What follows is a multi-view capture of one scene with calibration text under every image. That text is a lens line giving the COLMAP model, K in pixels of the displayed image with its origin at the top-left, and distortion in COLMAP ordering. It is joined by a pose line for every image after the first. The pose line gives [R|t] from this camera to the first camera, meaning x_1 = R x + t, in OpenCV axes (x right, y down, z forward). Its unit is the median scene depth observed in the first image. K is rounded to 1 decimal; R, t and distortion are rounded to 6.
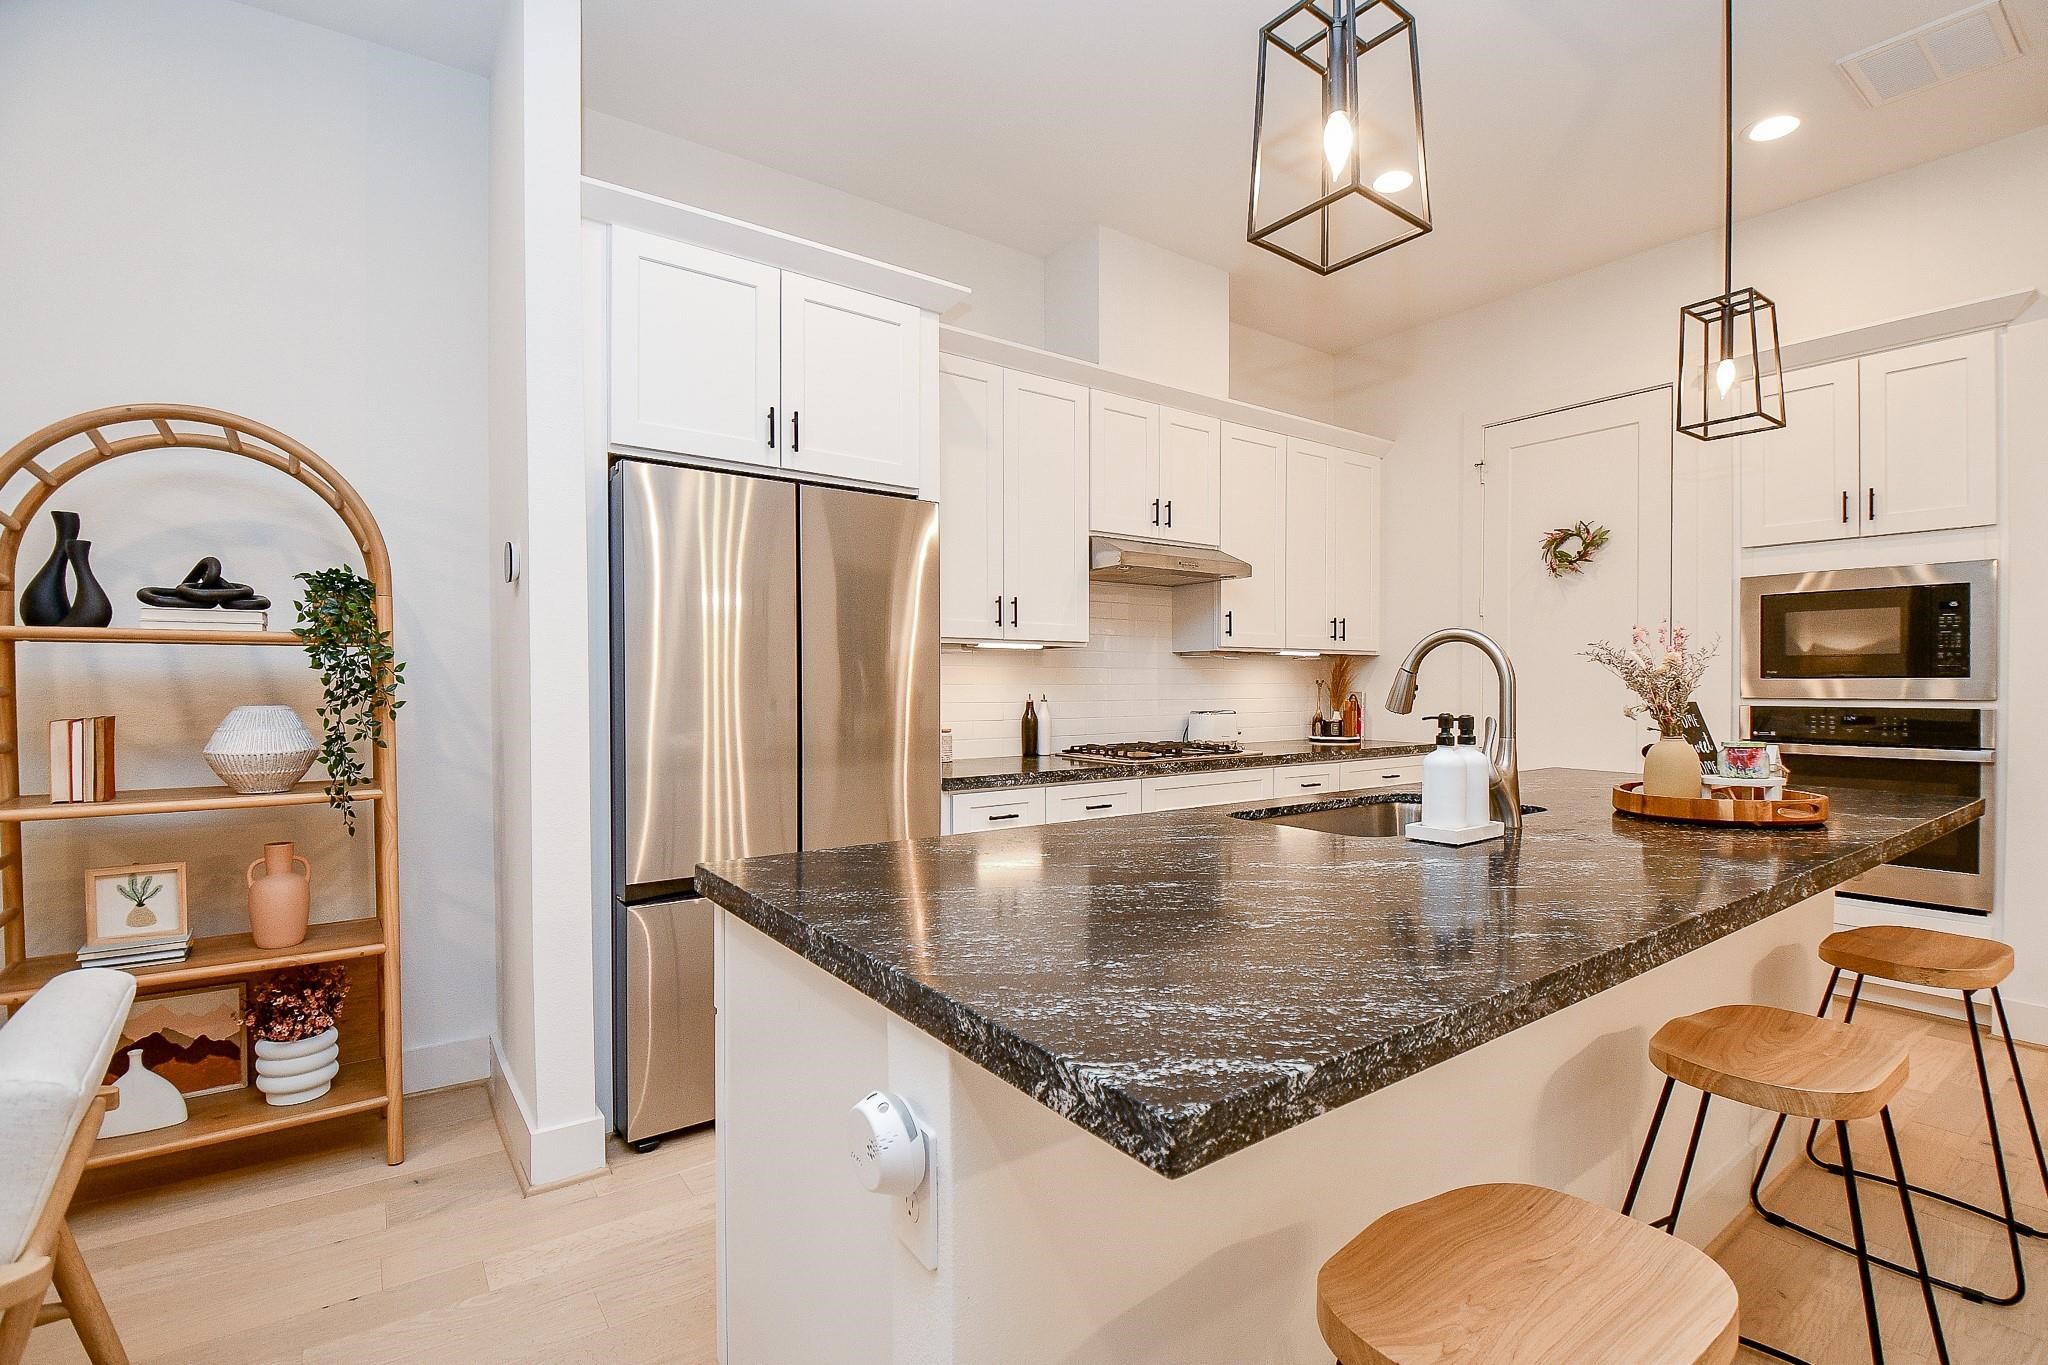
lens RADIAL K [[903.0, 0, 1034.6], [0, 903.0, 695.4], [0, 0, 1]] dist [-0.010370, -0.002157]
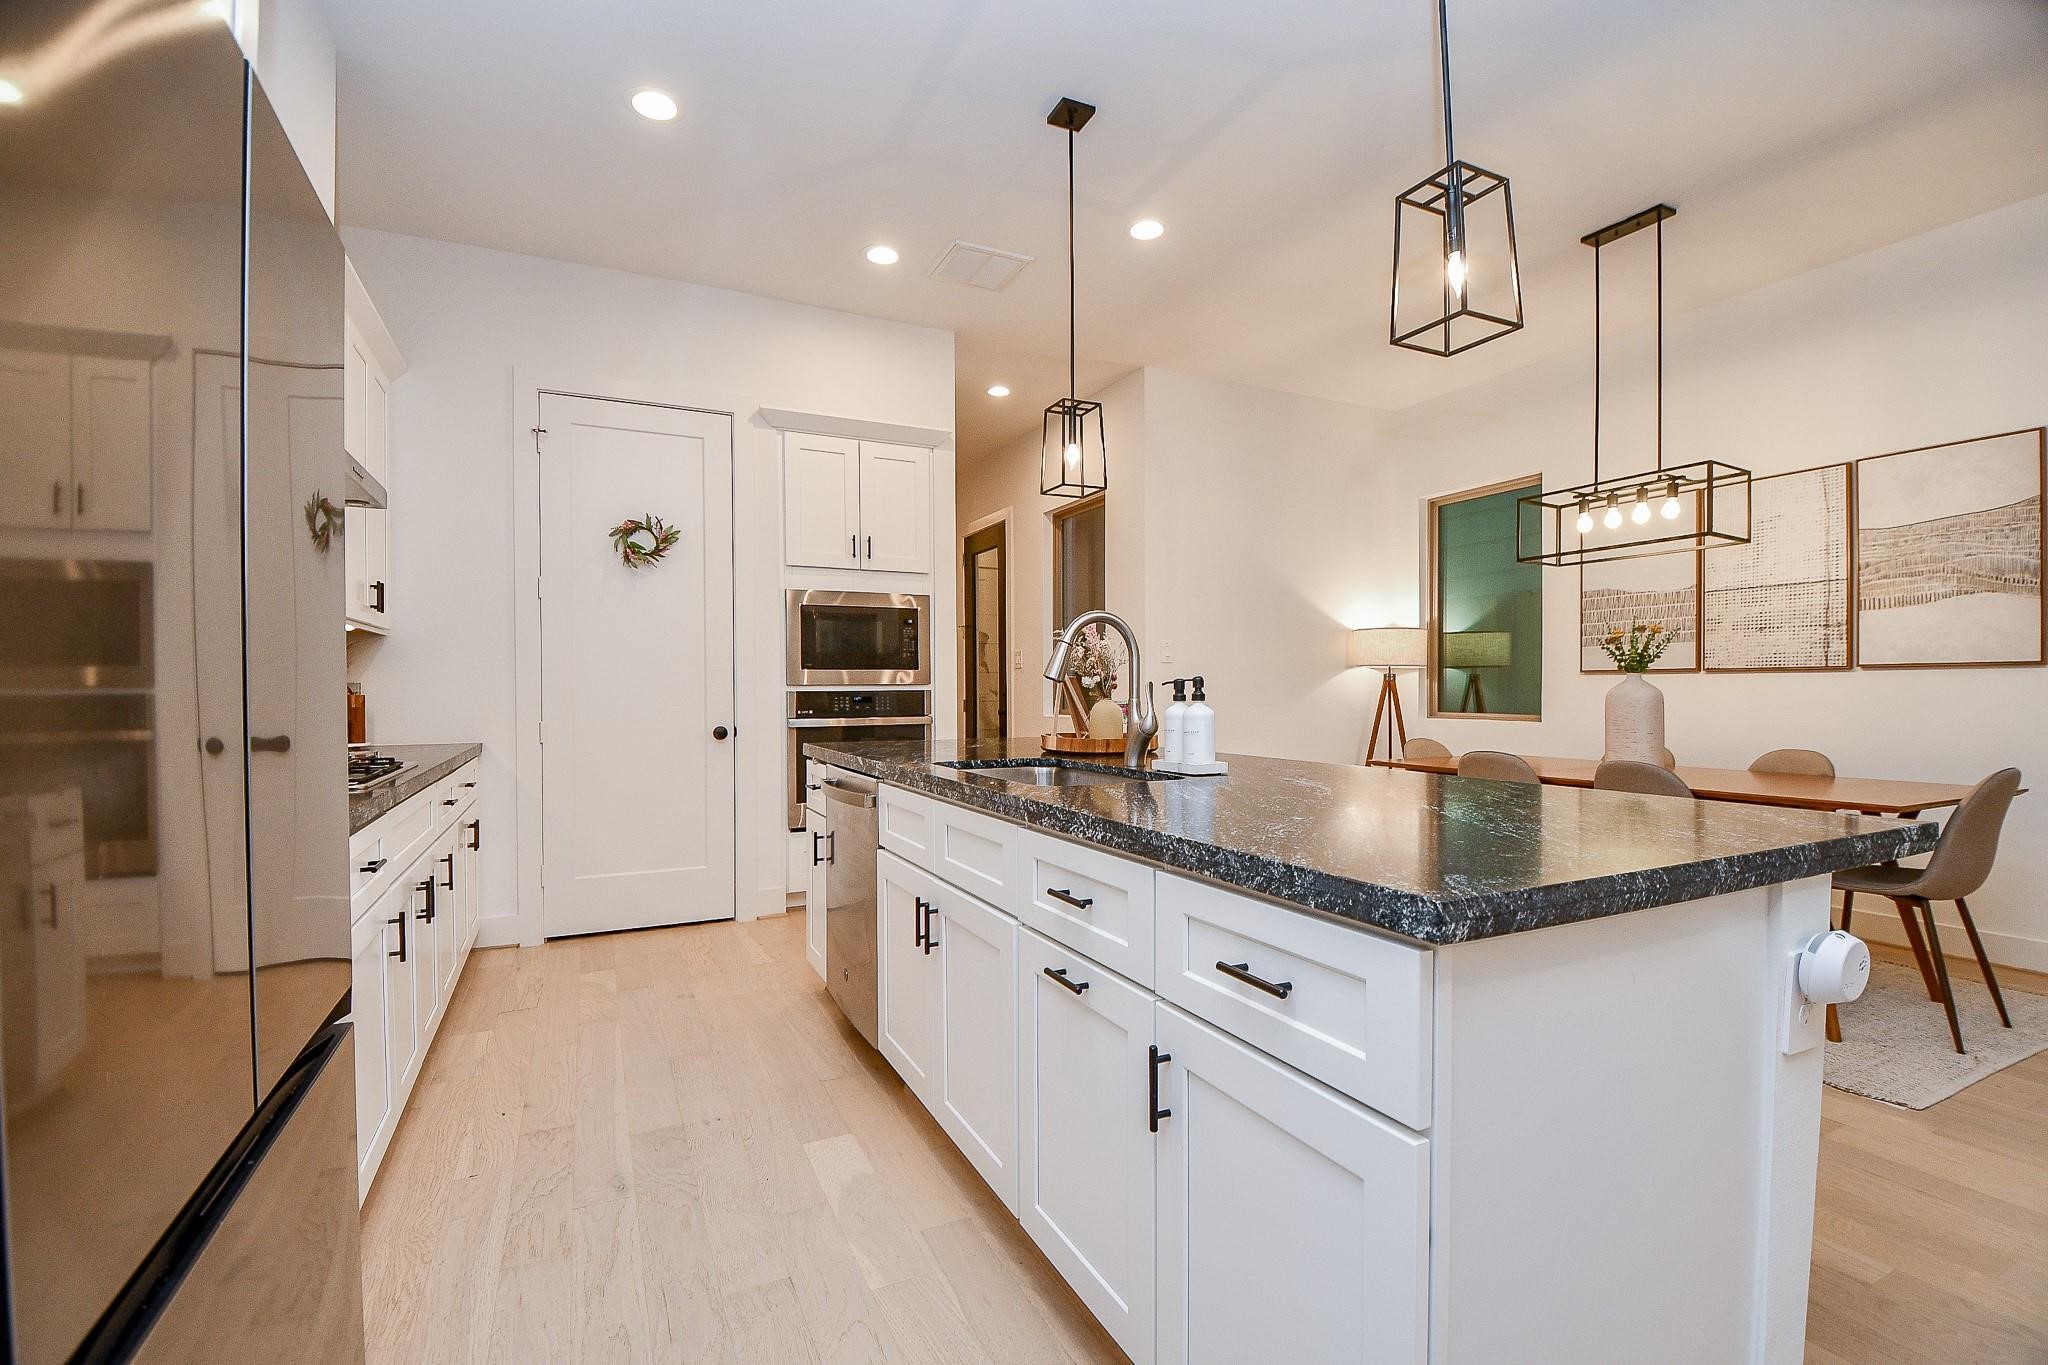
lens RADIAL K [[903.0, 0, 1023.8], [0, 903.0, 693.5], [0, 0, 1]] dist [-0.010370, -0.002157]
pose [[0.187400, -0.005665, 0.982267, -0.440805], [0.016331, 0.999863, 0.002651, 0.019155], [-0.982148, 0.015545, 0.187467, 0.507384]]
